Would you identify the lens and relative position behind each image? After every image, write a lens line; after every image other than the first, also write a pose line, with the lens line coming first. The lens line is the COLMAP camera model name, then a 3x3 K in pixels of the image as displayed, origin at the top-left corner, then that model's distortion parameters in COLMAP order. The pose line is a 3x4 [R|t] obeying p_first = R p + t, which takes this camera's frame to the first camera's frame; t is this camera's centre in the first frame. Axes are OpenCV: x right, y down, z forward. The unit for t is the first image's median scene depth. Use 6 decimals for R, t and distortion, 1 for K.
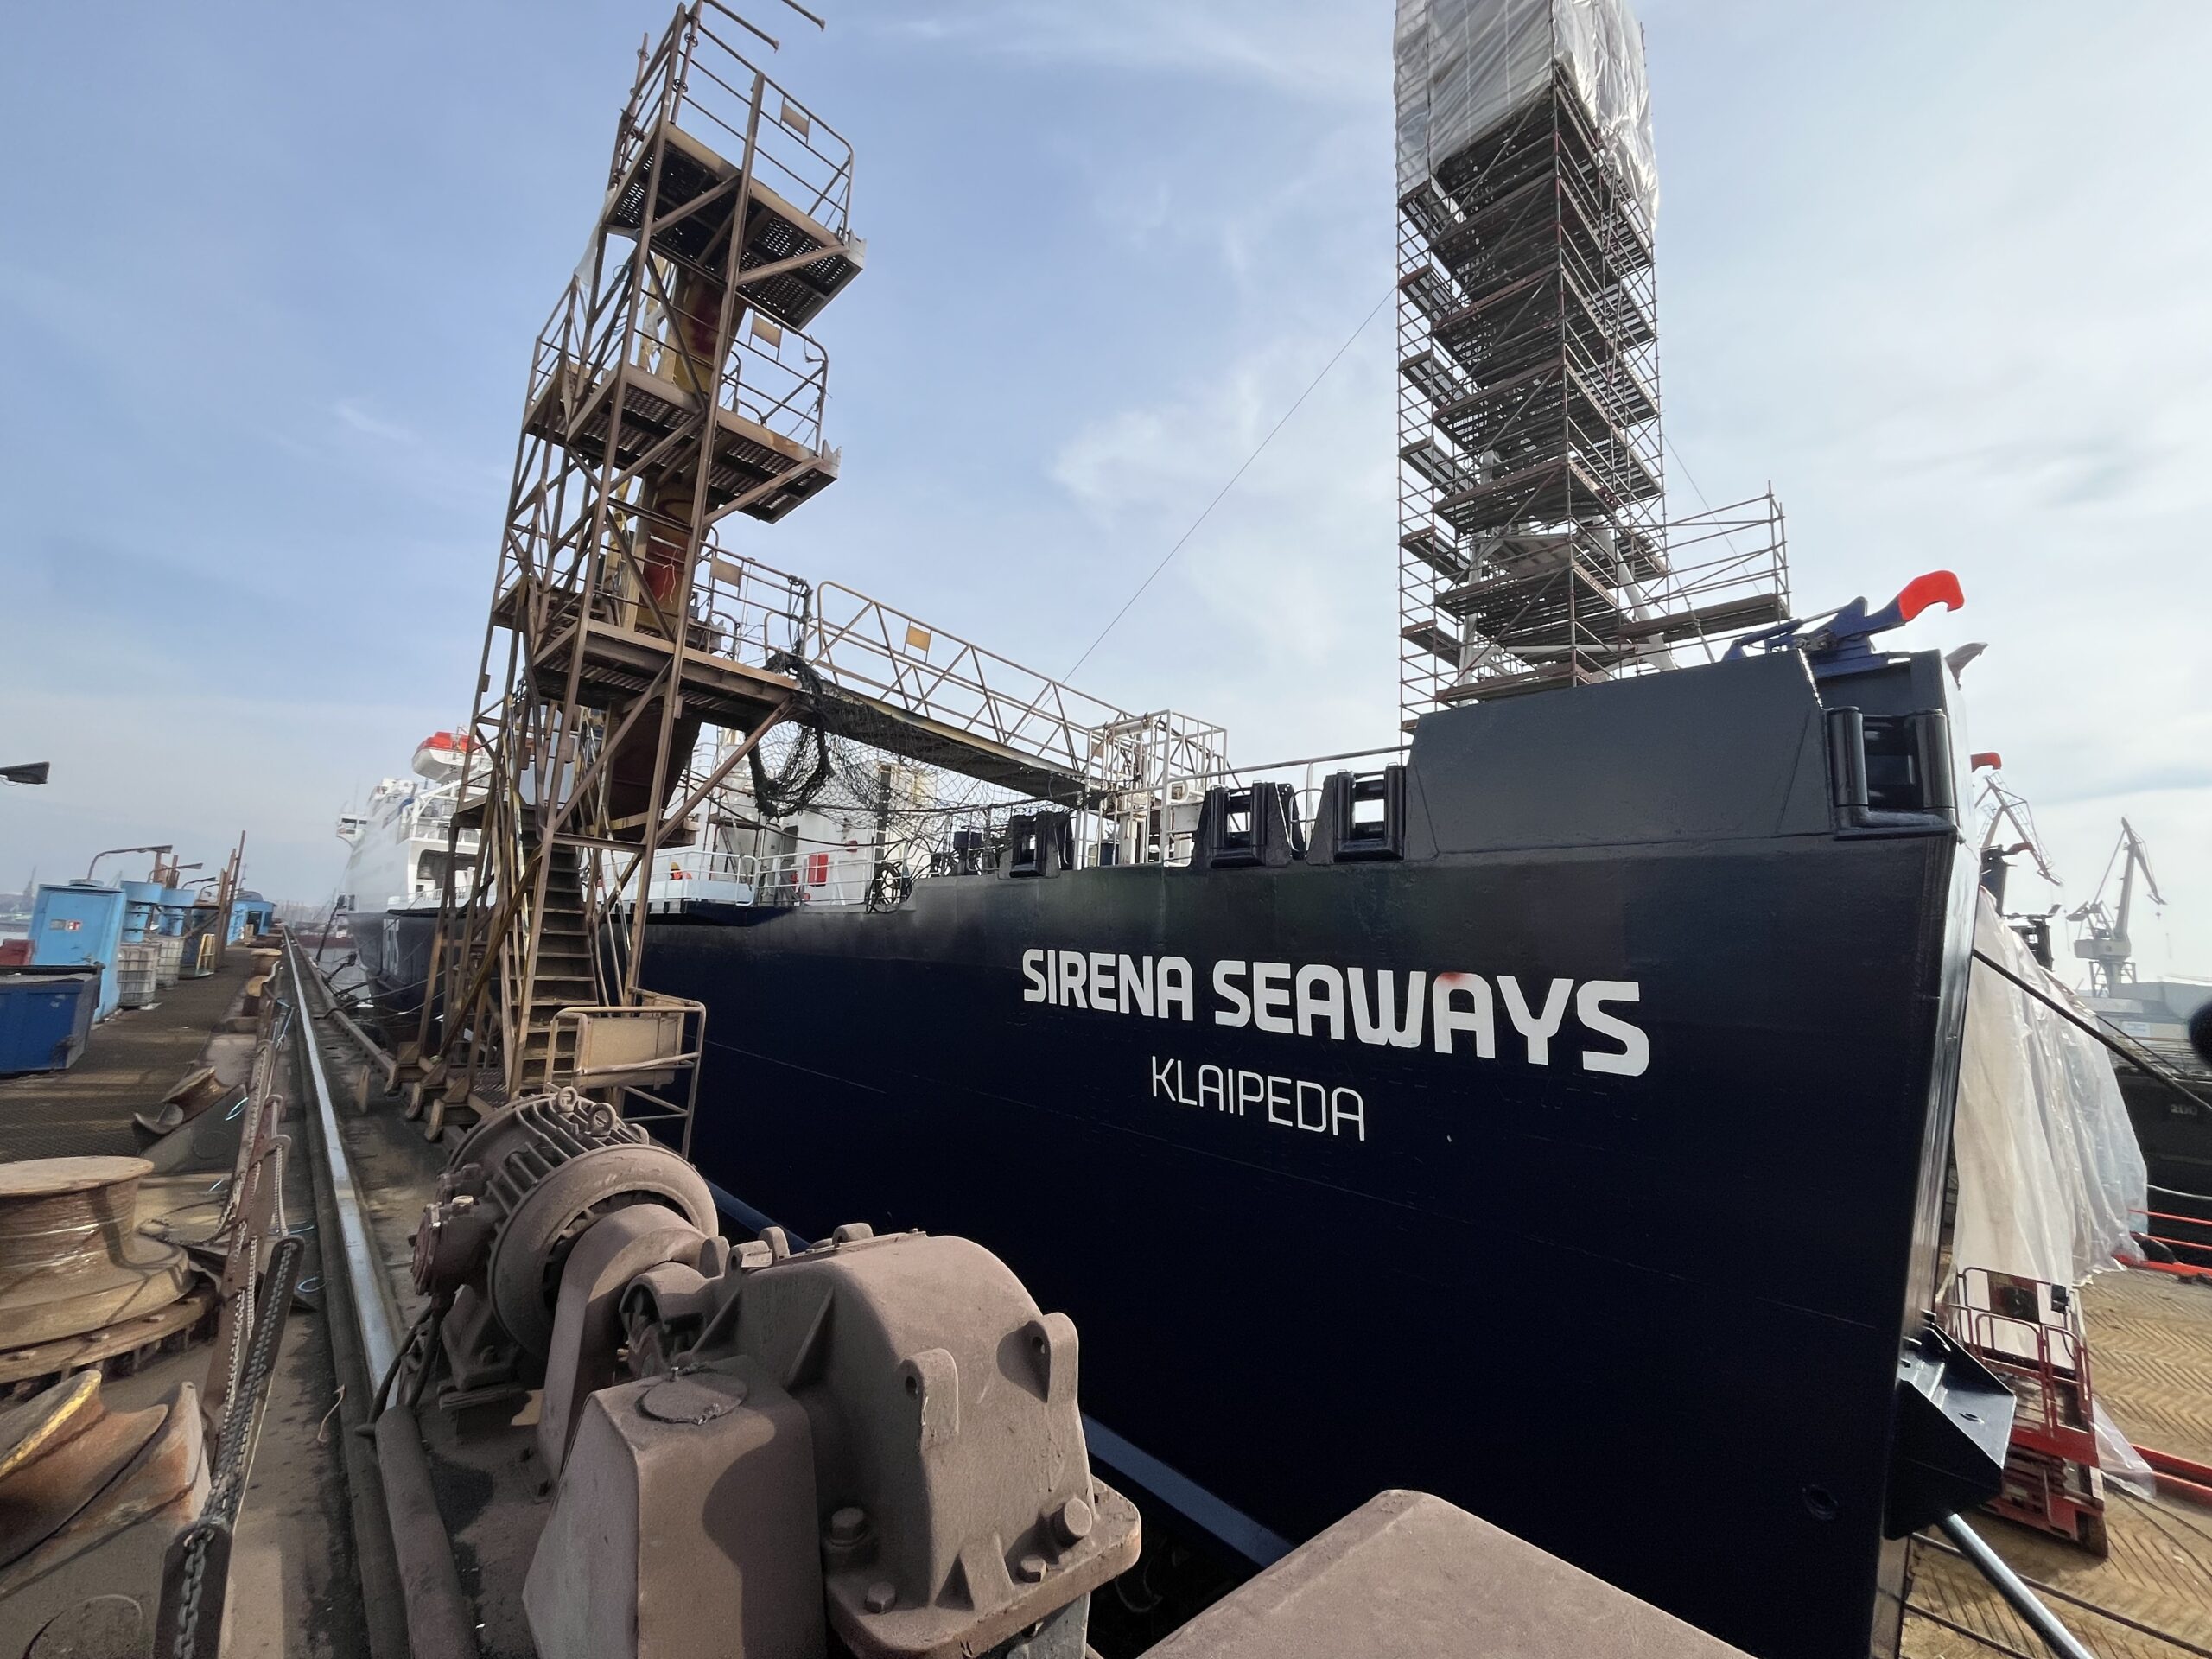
lens RADIAL K [[892.1, 0, 1106.0], [0, 892.1, 829.5], [0, 0, 1]] dist [-0.017071, 0.000705]
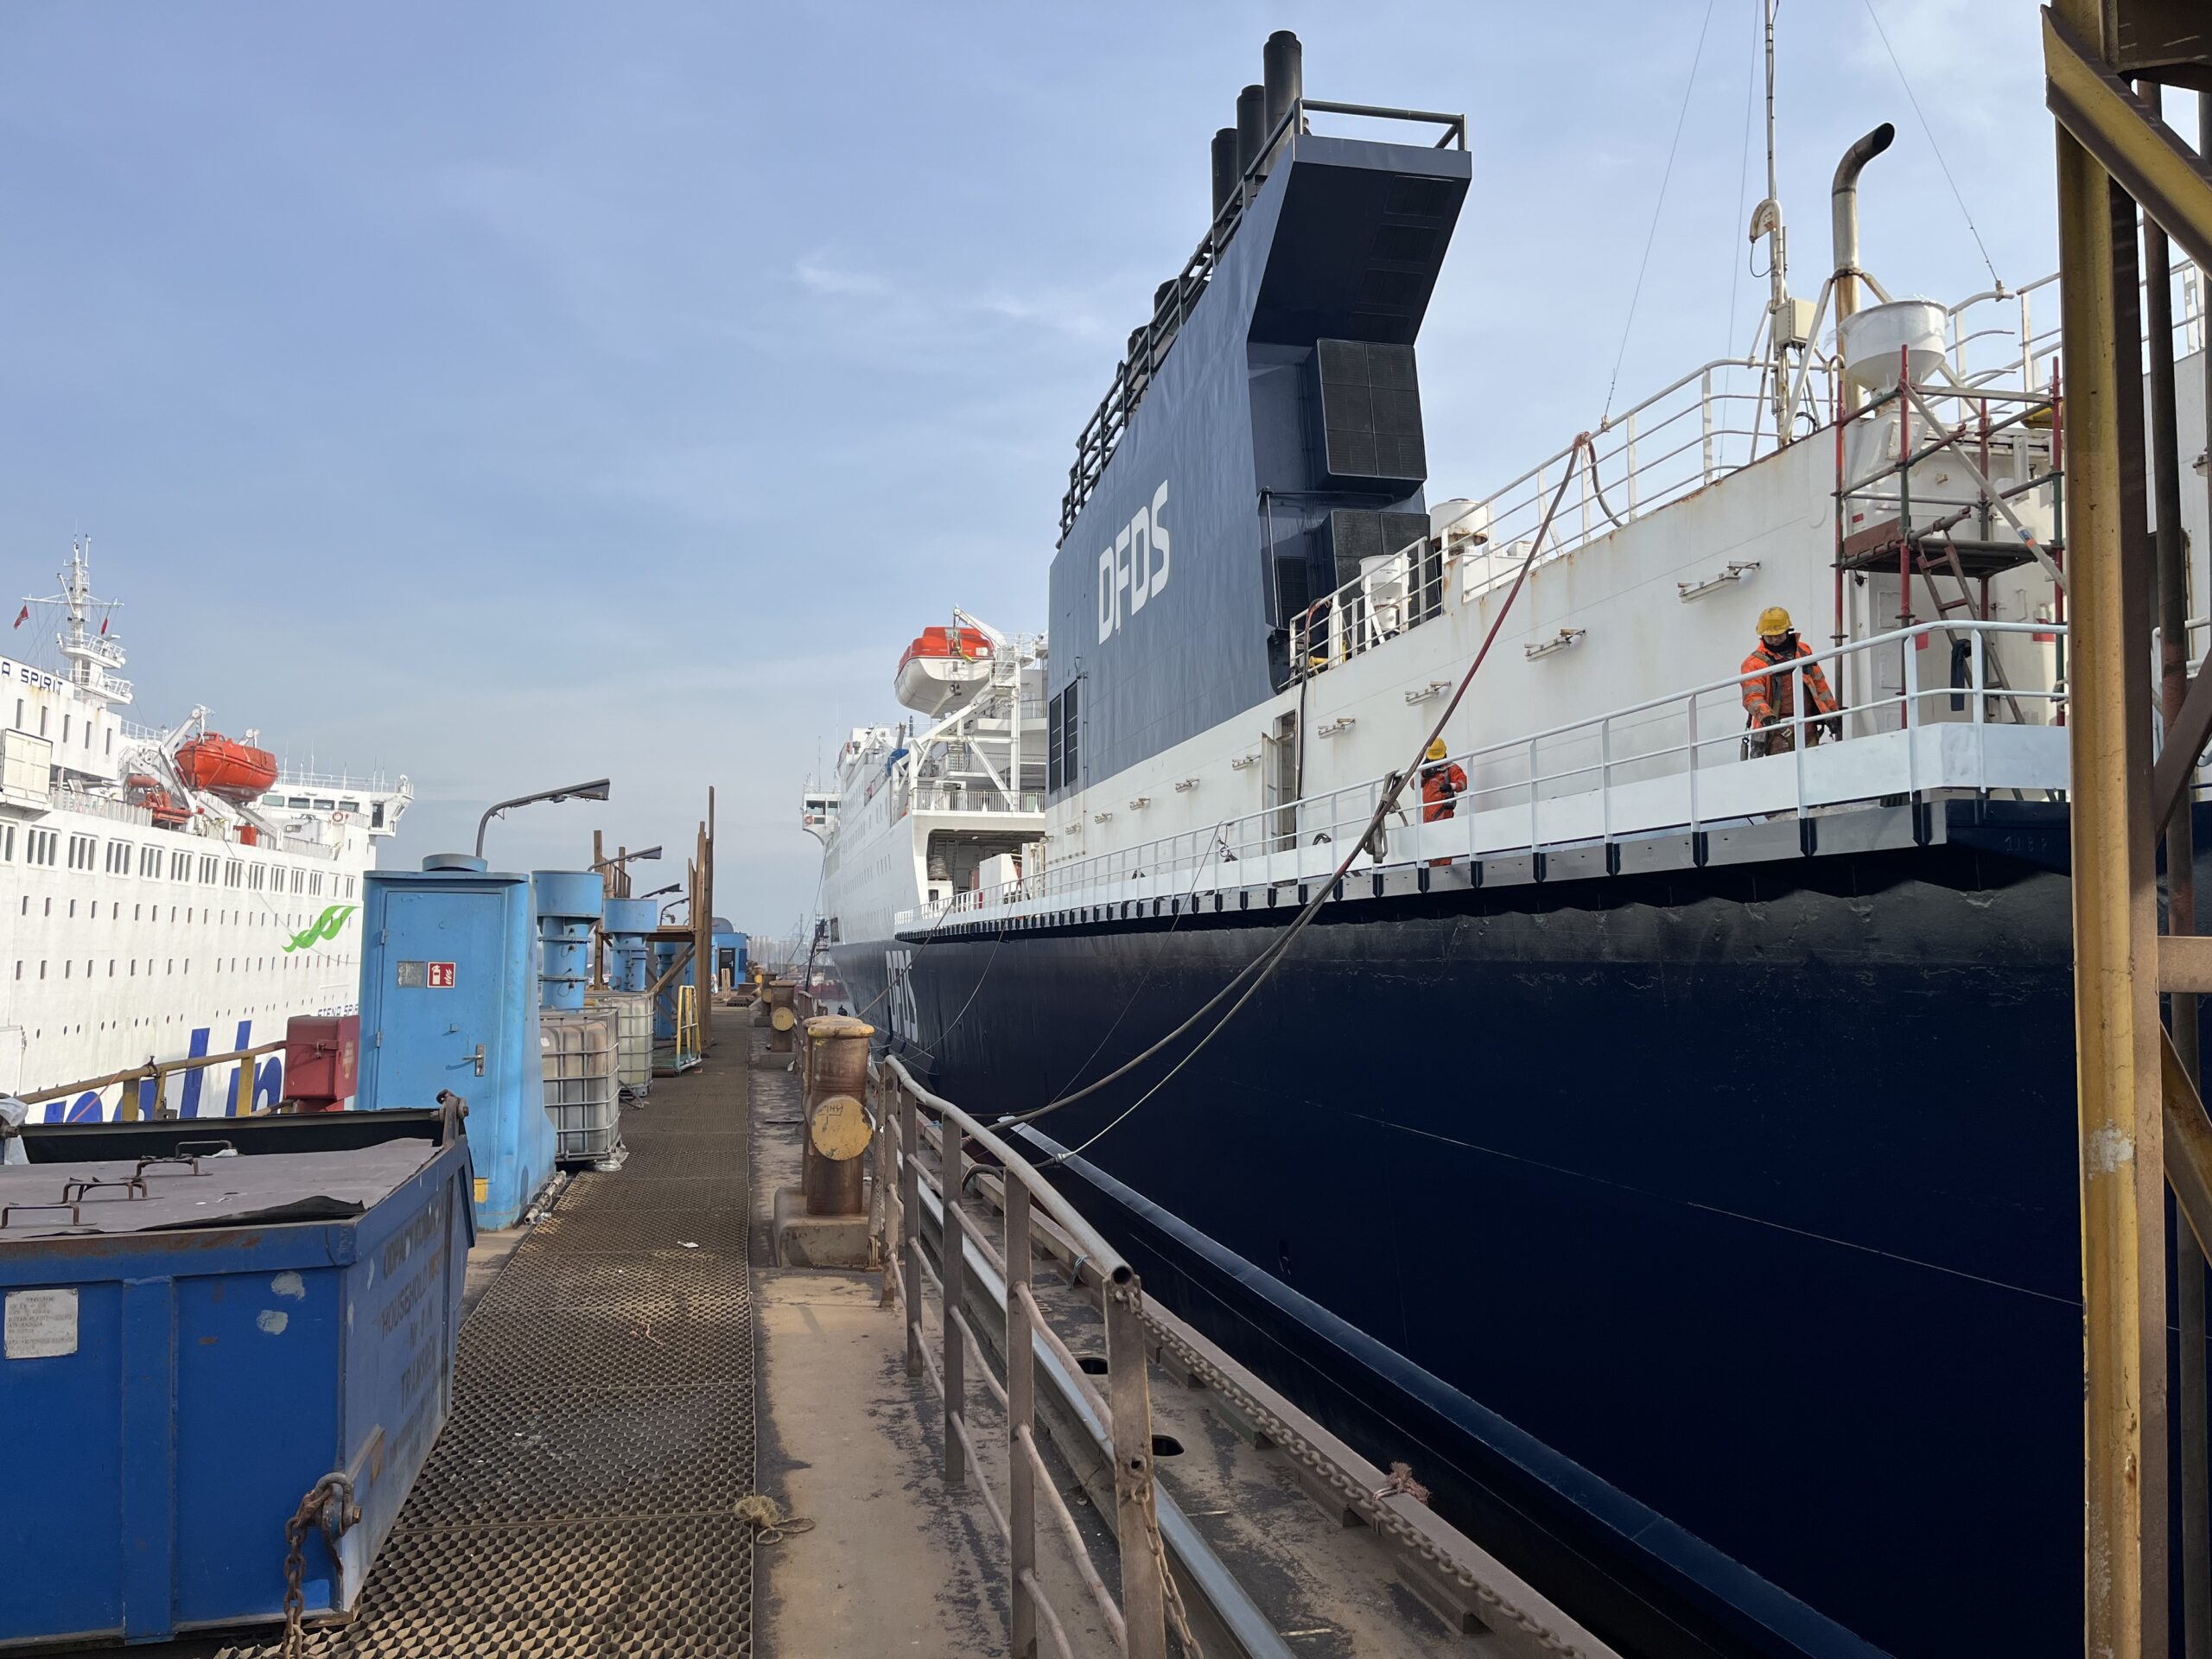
lens RADIAL K [[1681.5, 0, 1106.0], [0, 1681.5, 829.5], [0, 0, 1]] dist [0.037495, -0.002766]
pose [[0.855782, -0.086095, -0.510122, -0.101434], [0.112780, 0.993386, 0.021542, 0.011767], [0.504893, -0.075967, 0.859832, 0.094894]]
